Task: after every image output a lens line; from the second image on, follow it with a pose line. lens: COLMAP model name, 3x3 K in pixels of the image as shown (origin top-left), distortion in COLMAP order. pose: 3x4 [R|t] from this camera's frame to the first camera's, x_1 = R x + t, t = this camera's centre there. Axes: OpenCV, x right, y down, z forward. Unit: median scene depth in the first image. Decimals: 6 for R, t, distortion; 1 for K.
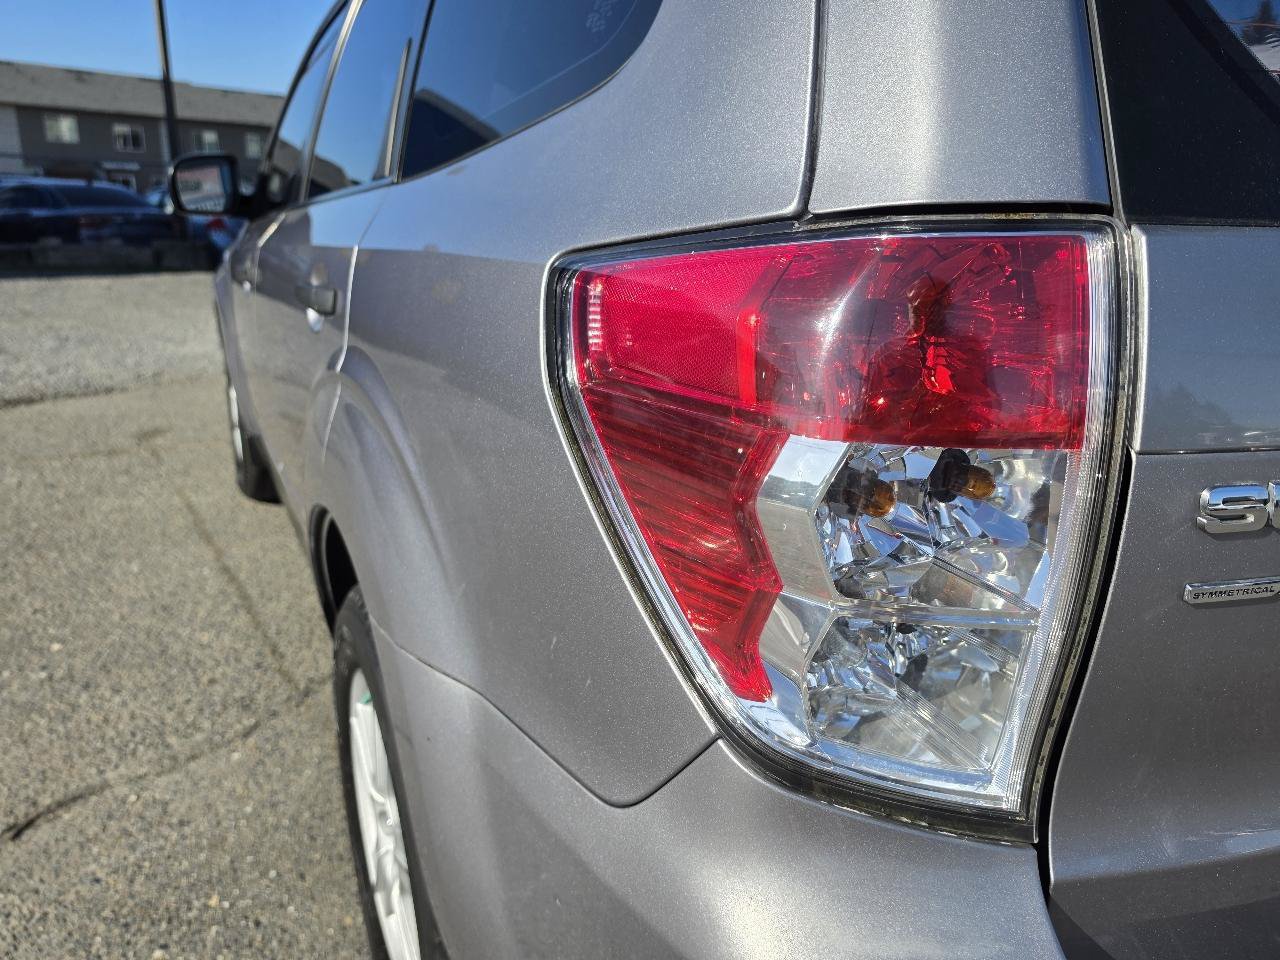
lens RADIAL K [[934.1, 0, 641.6], [0, 934.1, 453.6], [0, 0, 1]] dist [0.002946, -0.081209]
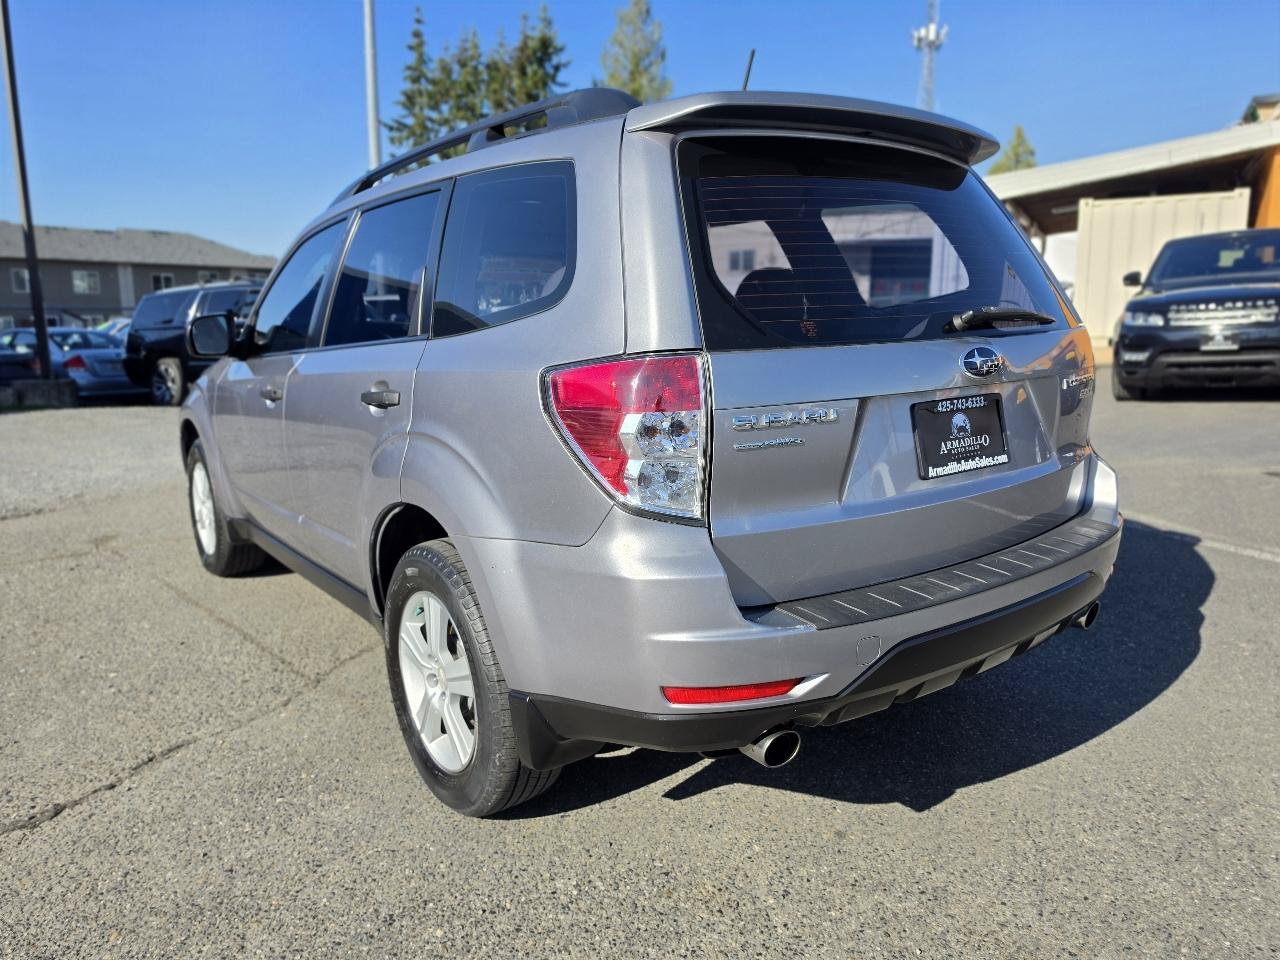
lens RADIAL K [[893.3, 0, 658.5], [0, 893.3, 462.0], [0, 0, 1]] dist [0.064759, -0.077439]
pose [[0.980736, -0.070210, 0.182286, -0.099323], [0.089045, 0.991266, -0.097276, 0.140561], [-0.173864, 0.111634, 0.978422, -0.652152]]
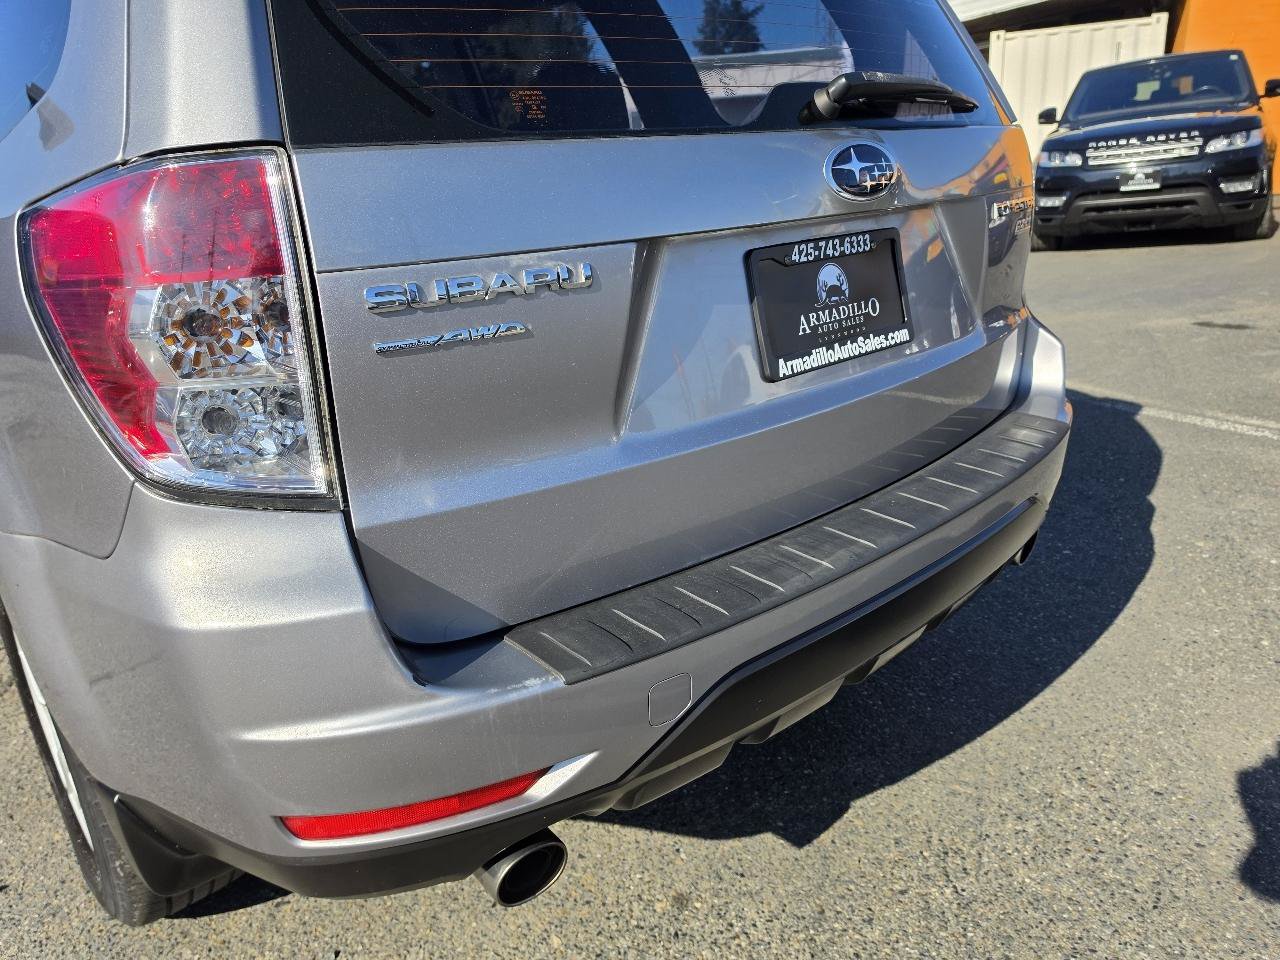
lens RADIAL K [[893.3, 0, 658.5], [0, 893.3, 462.0], [0, 0, 1]] dist [0.064759, -0.077439]
pose [[0.955350, -0.158219, 0.249545, 0.169907], [0.151088, 0.987373, 0.047605, 0.098437], [-0.253926, -0.007776, 0.967192, -0.235474]]
